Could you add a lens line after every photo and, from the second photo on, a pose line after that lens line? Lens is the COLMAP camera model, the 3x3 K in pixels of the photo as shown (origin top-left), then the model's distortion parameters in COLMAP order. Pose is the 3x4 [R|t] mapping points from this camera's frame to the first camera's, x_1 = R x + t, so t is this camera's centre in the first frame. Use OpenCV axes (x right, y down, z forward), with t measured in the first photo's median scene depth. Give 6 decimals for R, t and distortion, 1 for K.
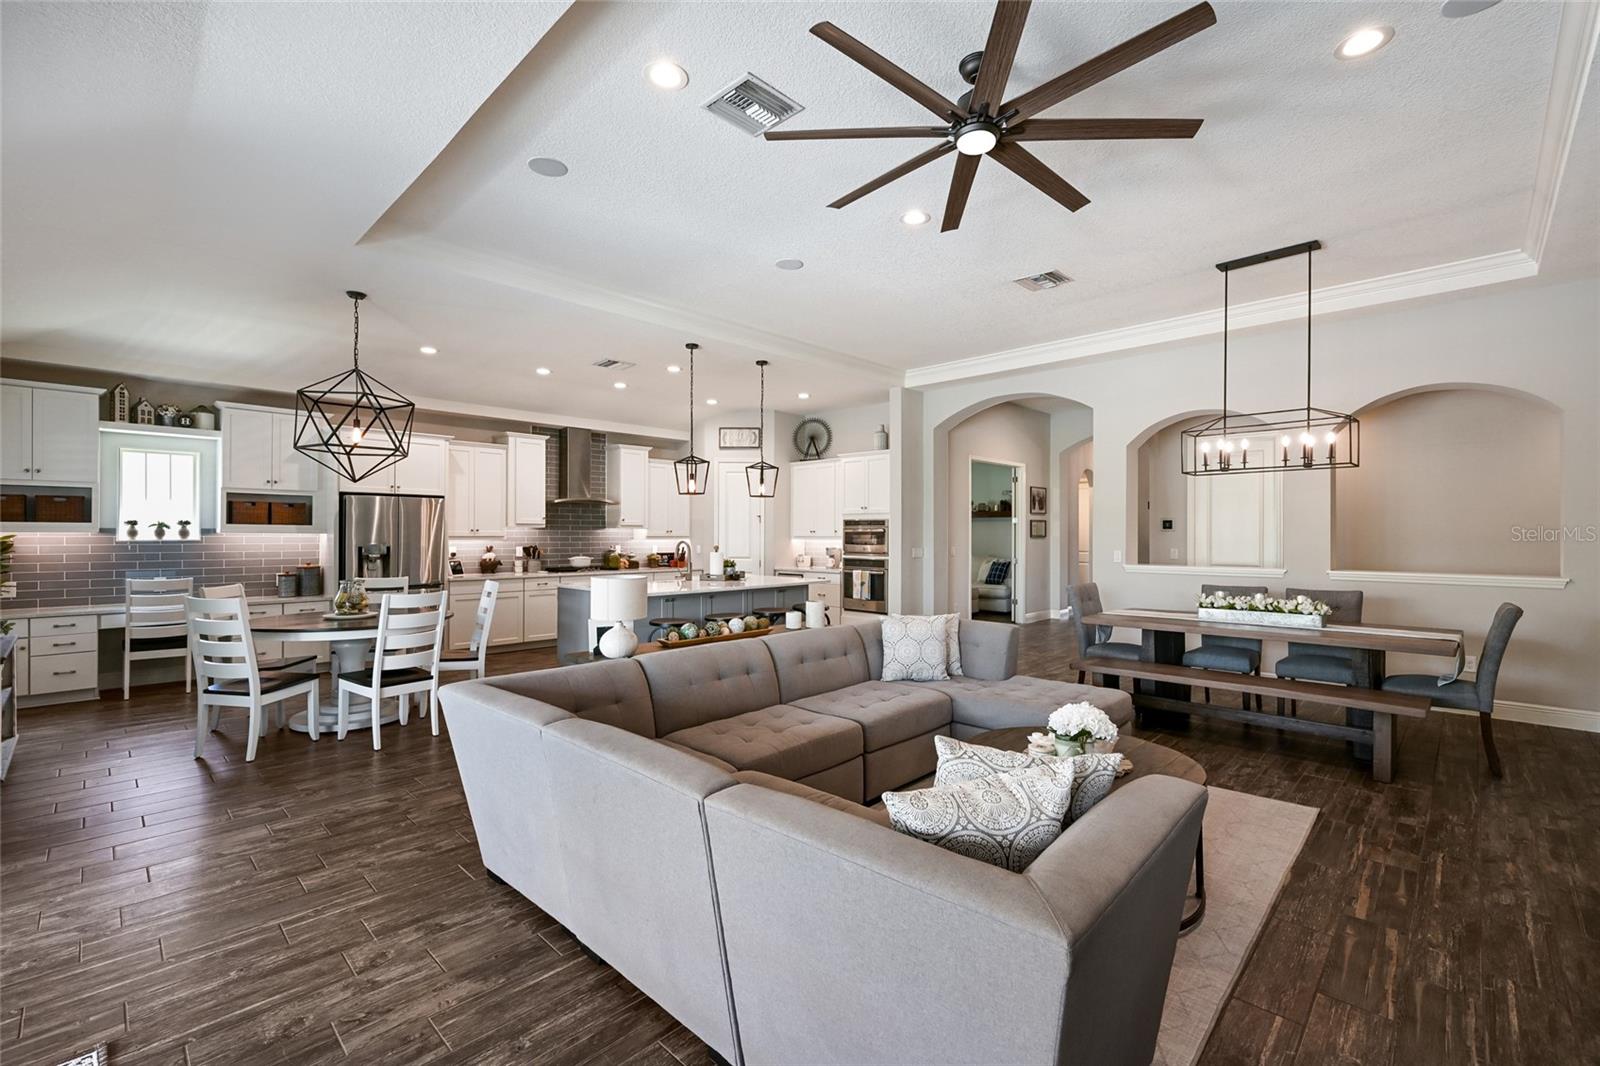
lens RADIAL K [[687.2, 0, 800.0], [0, 687.2, 533.0], [0, 0, 1]] dist [-0.000739, -0.000028]
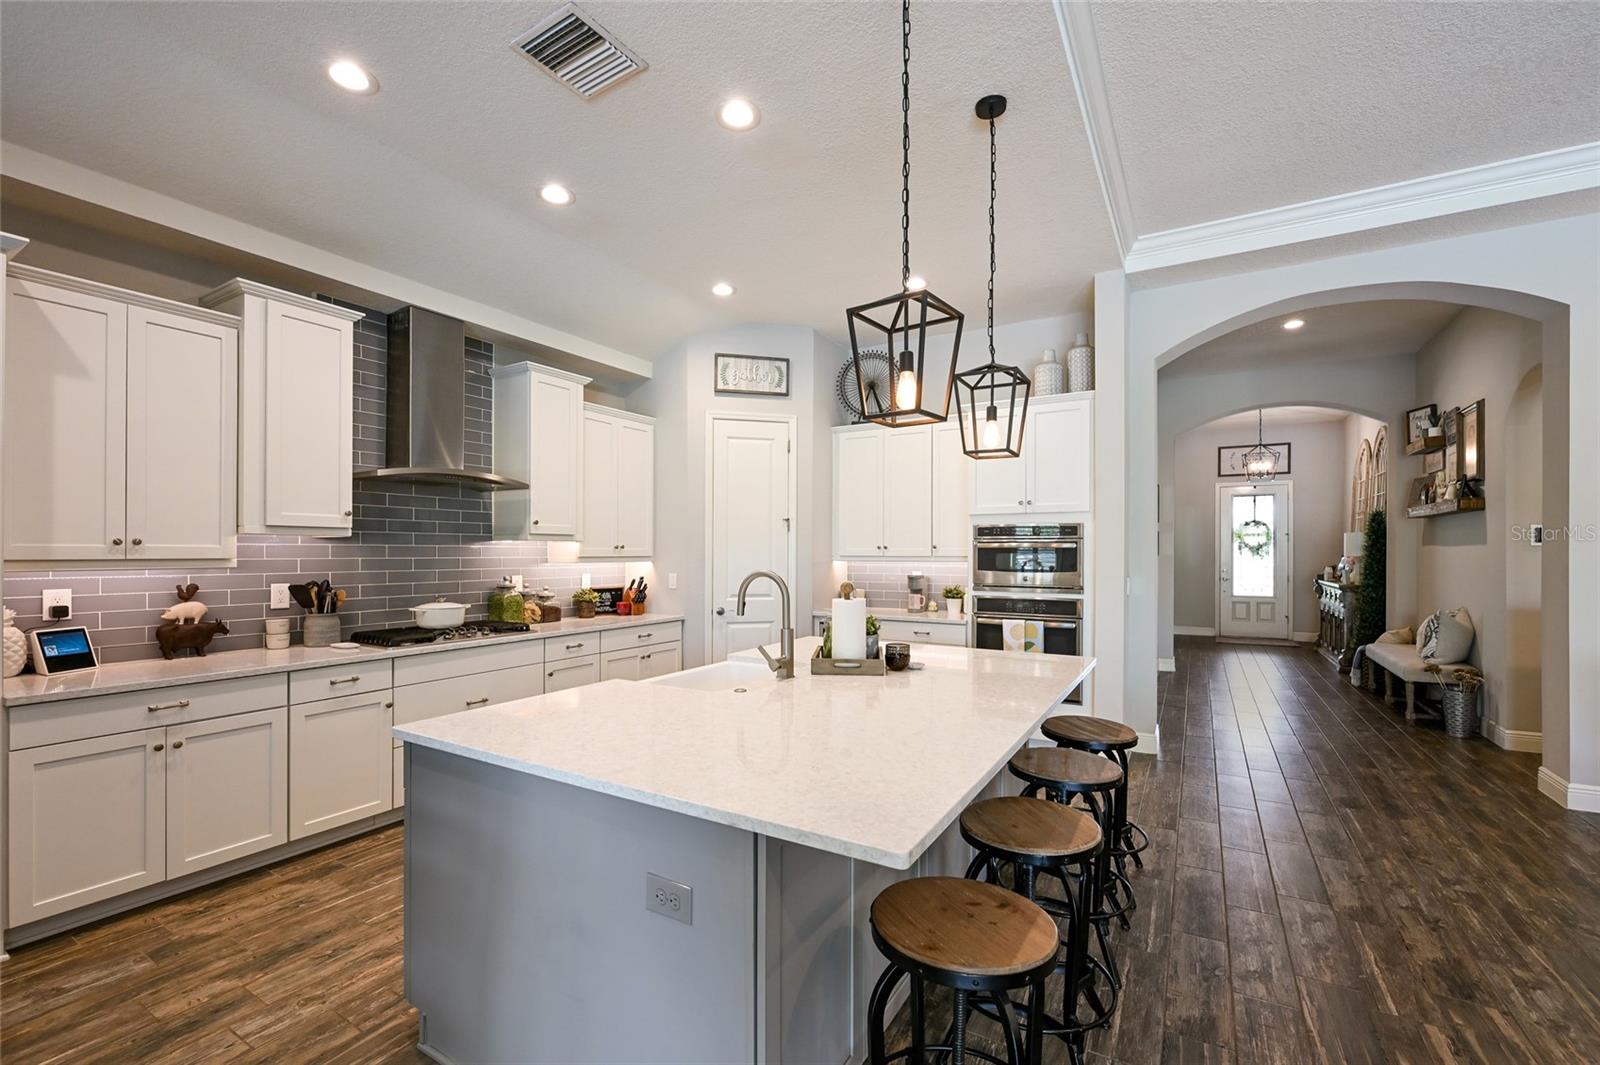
lens RADIAL K [[676.9, 0, 798.0], [0, 676.9, 550.9], [0, 0, 1]] dist [-0.003981, -0.000544]
pose [[0.972963, -0.000786, 0.230960, -0.201734], [0.000681, 1.000000, 0.000537, 0.000501], [-0.230960, -0.000366, 0.972963, 0.538178]]
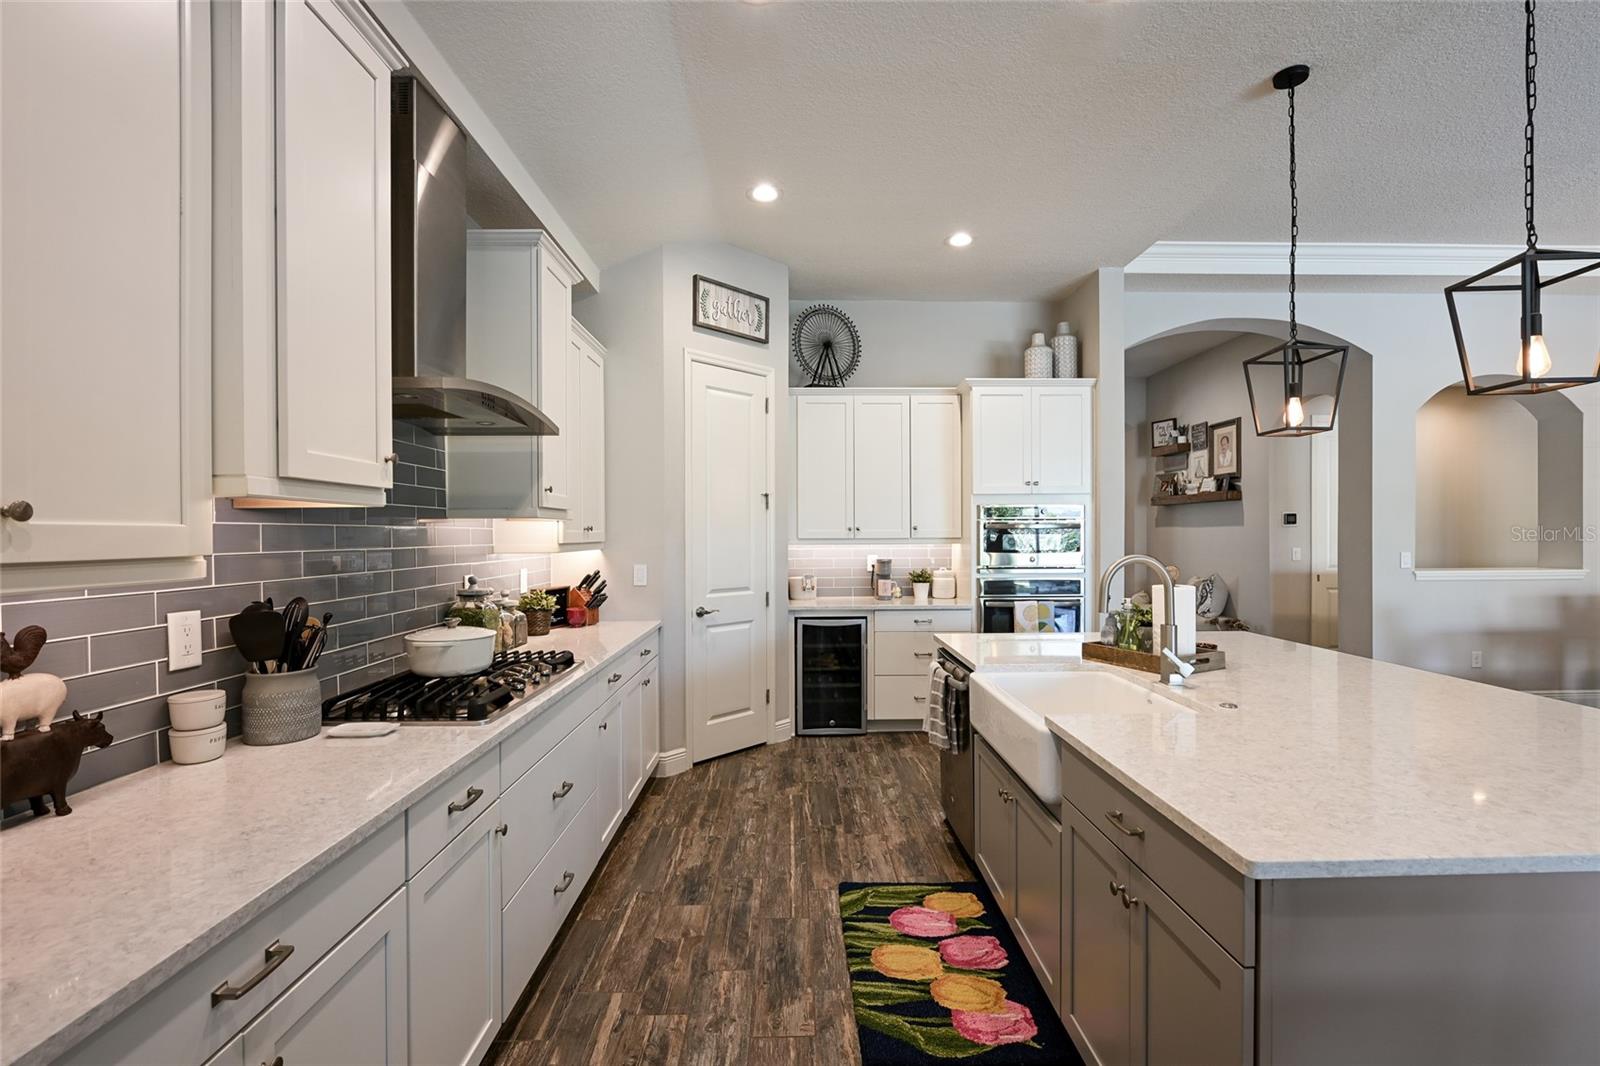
lens RADIAL K [[701.5, 0, 805.6], [0, 701.5, 536.4], [0, 0, 1]] dist [-0.001547, -0.000182]
pose [[0.701007, -0.008139, 0.713108, -0.422821], [0.005867, 0.999967, 0.005646, 0.000428], [-0.713130, 0.000226, 0.701032, 0.754602]]
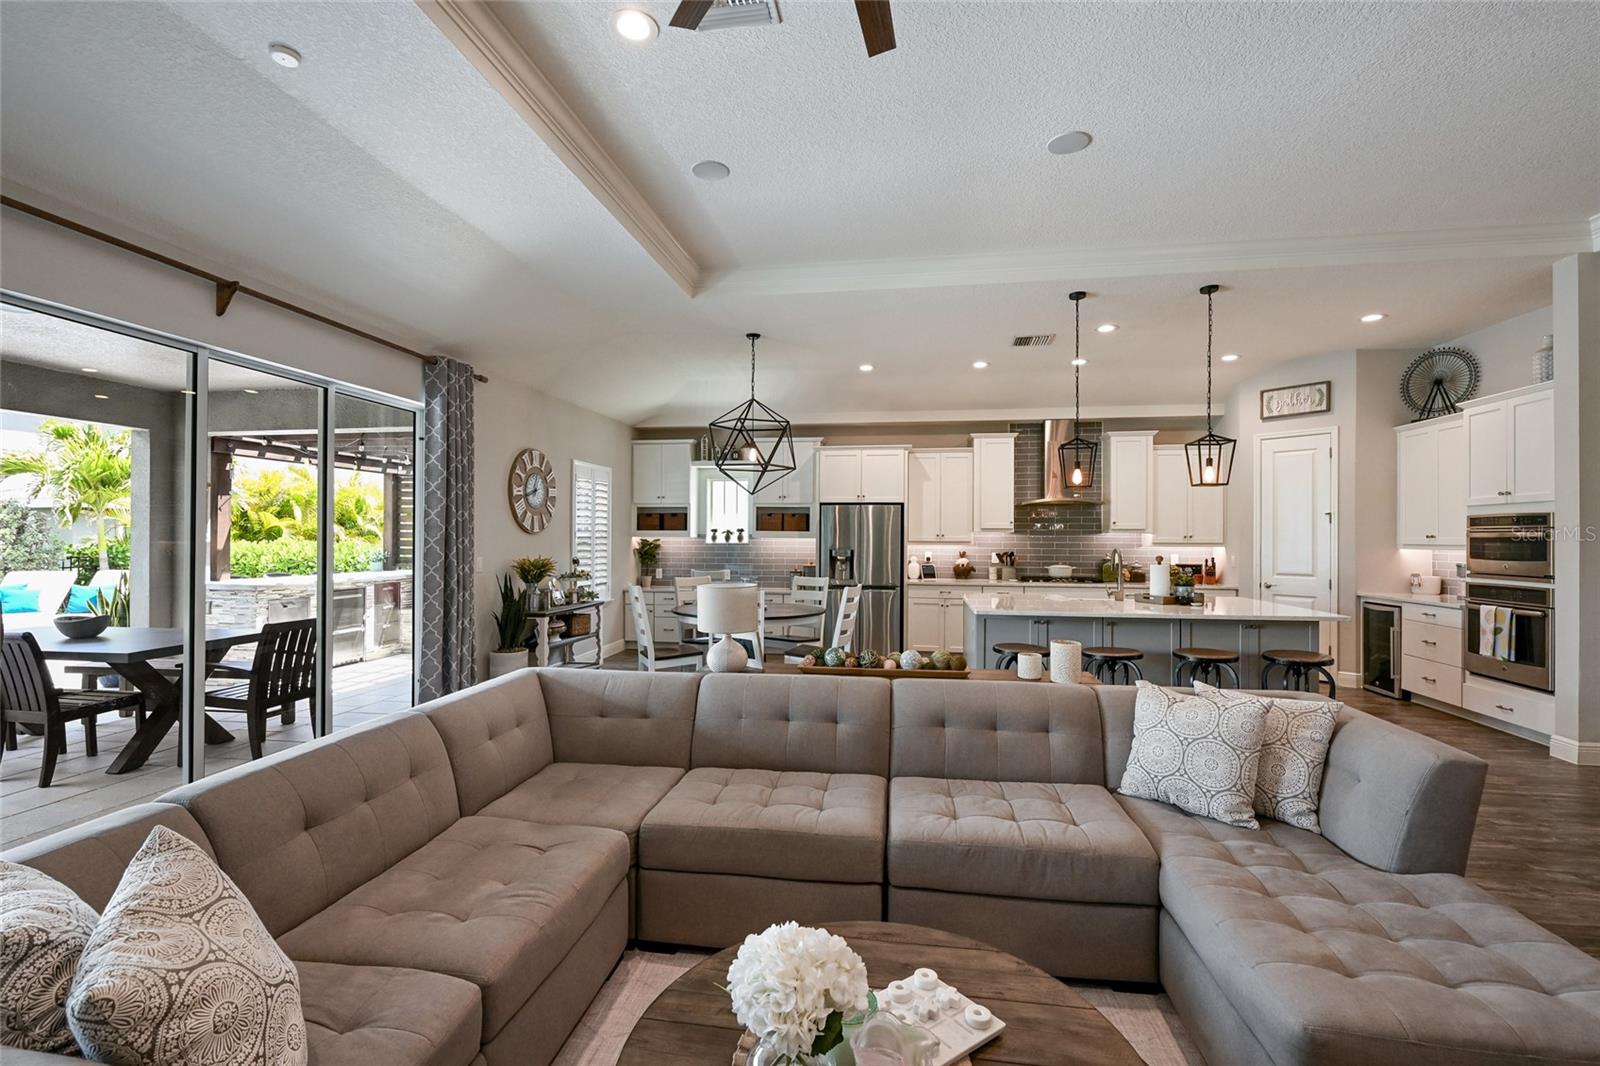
lens RADIAL K [[700.0, 0, 800.0], [0, 700.0, 533.0], [0, 0, 1]] dist [-0.006640, -0.000081]
pose [[0.576111, -0.005438, -0.817353, 0.225884], [-0.002104, 0.999965, -0.008136, 0.001055], [0.817369, 0.006407, 0.576079, 0.220947]]
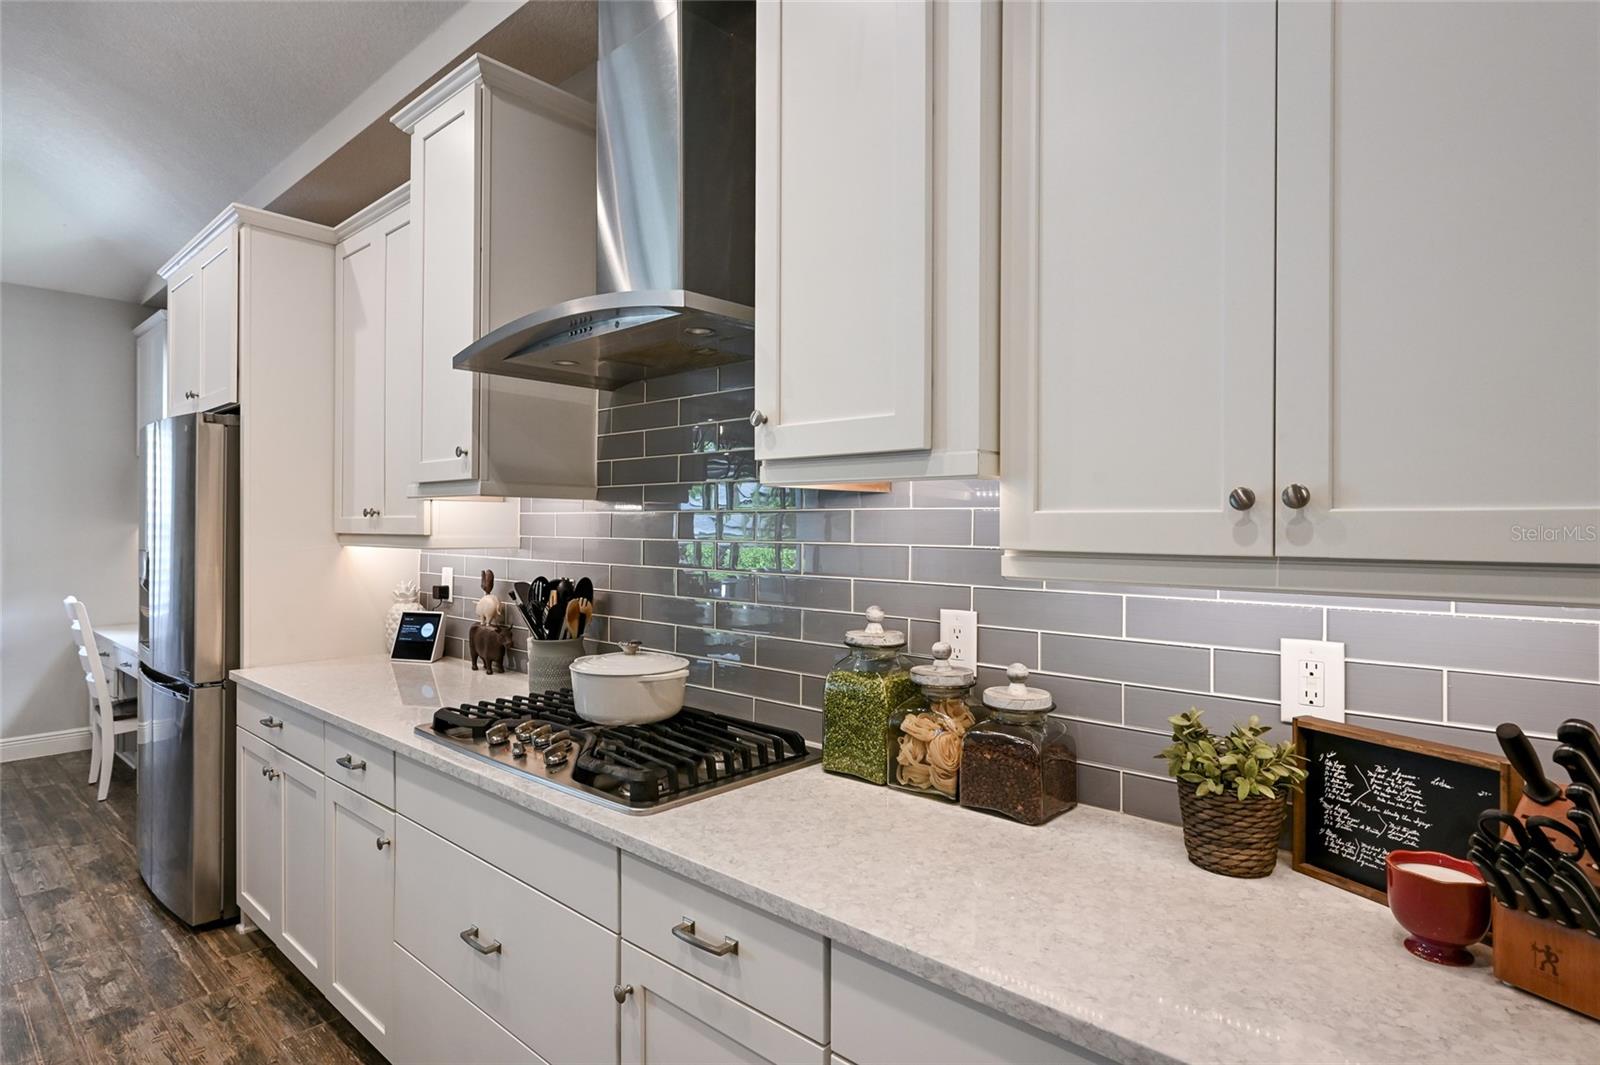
lens RADIAL K [[870.8, 0, 804.4], [0, 870.8, 524.3], [0, 0, 1]] dist [-0.017087, 0.000453]
pose [[0.036333, -0.000071, -0.999340, -0.103131], [-0.001313, 0.999999, -0.000118, 0.000777], [0.999339, 0.001317, 0.036333, 1.058389]]
